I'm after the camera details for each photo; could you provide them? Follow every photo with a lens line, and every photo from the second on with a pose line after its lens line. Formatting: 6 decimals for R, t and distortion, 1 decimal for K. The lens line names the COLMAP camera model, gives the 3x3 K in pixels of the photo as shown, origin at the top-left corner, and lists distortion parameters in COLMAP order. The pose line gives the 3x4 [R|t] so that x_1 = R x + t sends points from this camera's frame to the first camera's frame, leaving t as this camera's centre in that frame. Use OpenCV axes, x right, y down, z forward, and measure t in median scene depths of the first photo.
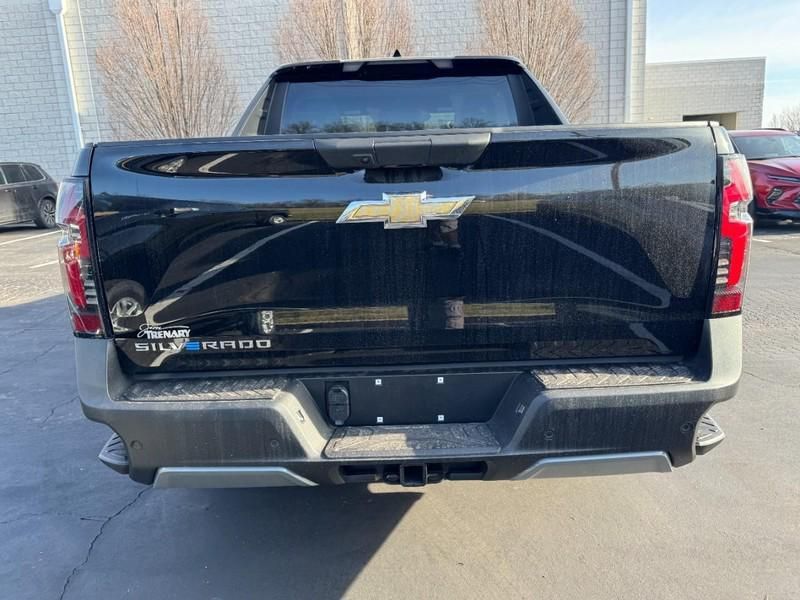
lens RADIAL K [[580.7, 0, 402.1], [0, 580.7, 292.0], [0, 0, 1]] dist [0.055066, 0.000421]
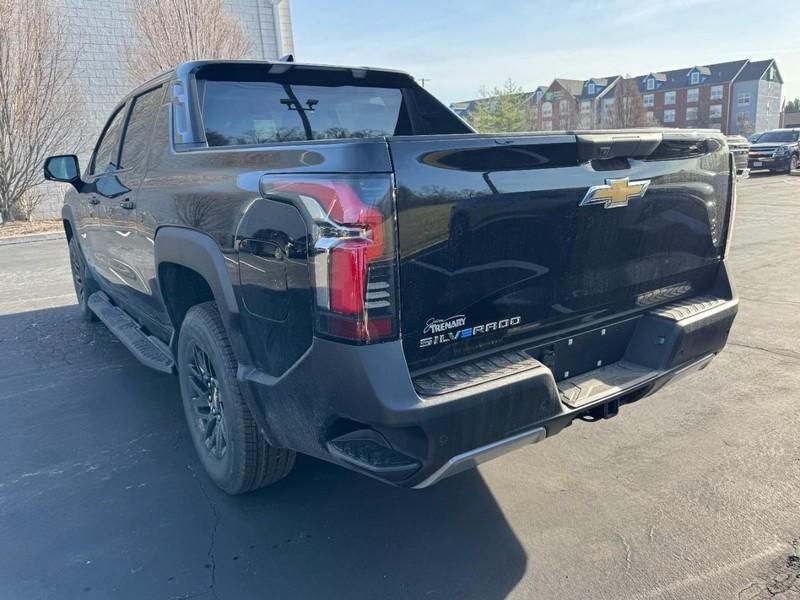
lens RADIAL K [[605.2, 0, 399.7], [0, 605.2, 315.1], [0, 0, 1]] dist [0.008486, -0.003677]
pose [[0.814245, -0.144076, 0.562359, -1.057316], [0.144944, 0.988488, 0.043384, -0.003261], [-0.562136, 0.046185, 0.825754, 0.177554]]
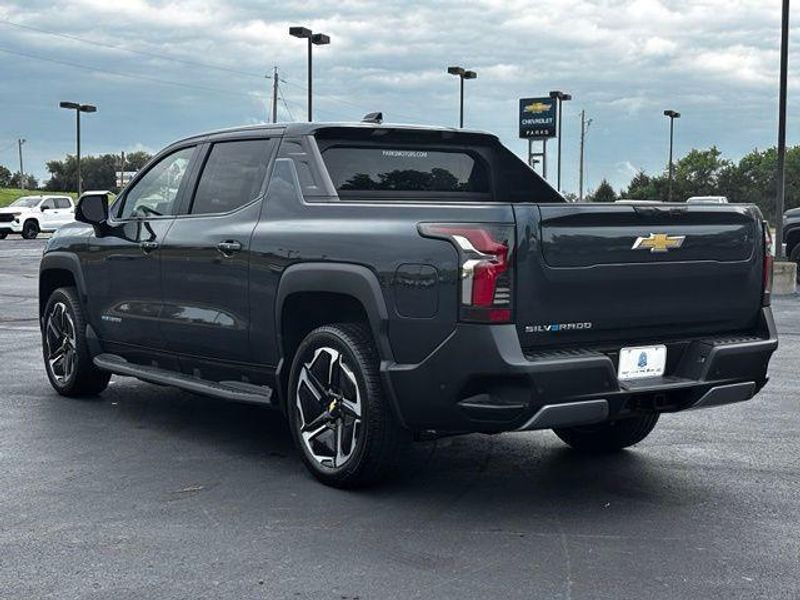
lens RADIAL K [[1366.8, 0, 400.0], [0, 1366.8, 300.0], [0, 0, 1]] dist [0.136133, -0.056743]
pose [[0.804362, -0.002239, 0.594135, -2.959692], [0.107748, 0.983961, -0.142165, 0.515092], [-0.584287, 0.178369, 0.791703, -1.763160]]
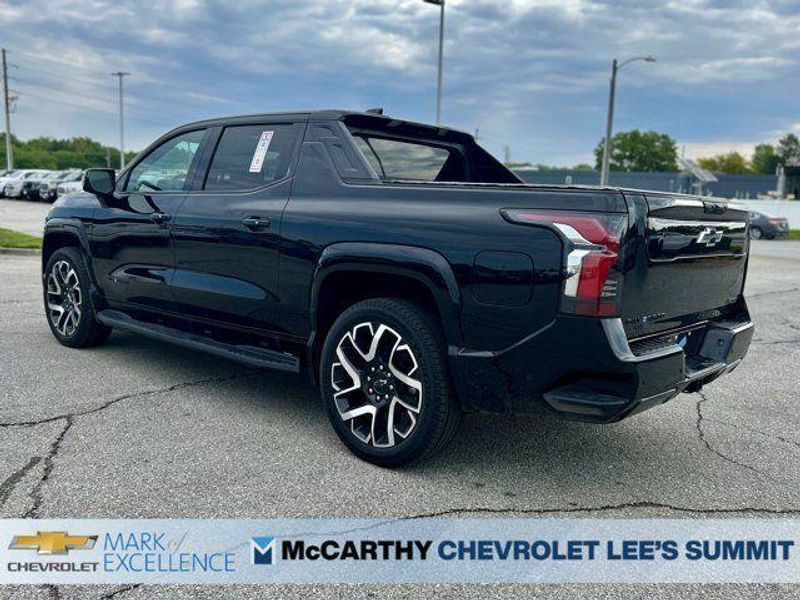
lens RADIAL K [[775.5, 0, 368.7], [0, 775.5, 296.5], [0, 0, 1]] dist [0.007755, 0.005355]
pose [[0.661627, -0.023026, 0.749480, -2.492248], [0.103722, 0.992730, -0.061065, 0.084128], [-0.742625, 0.118139, 0.659205, 0.140625]]
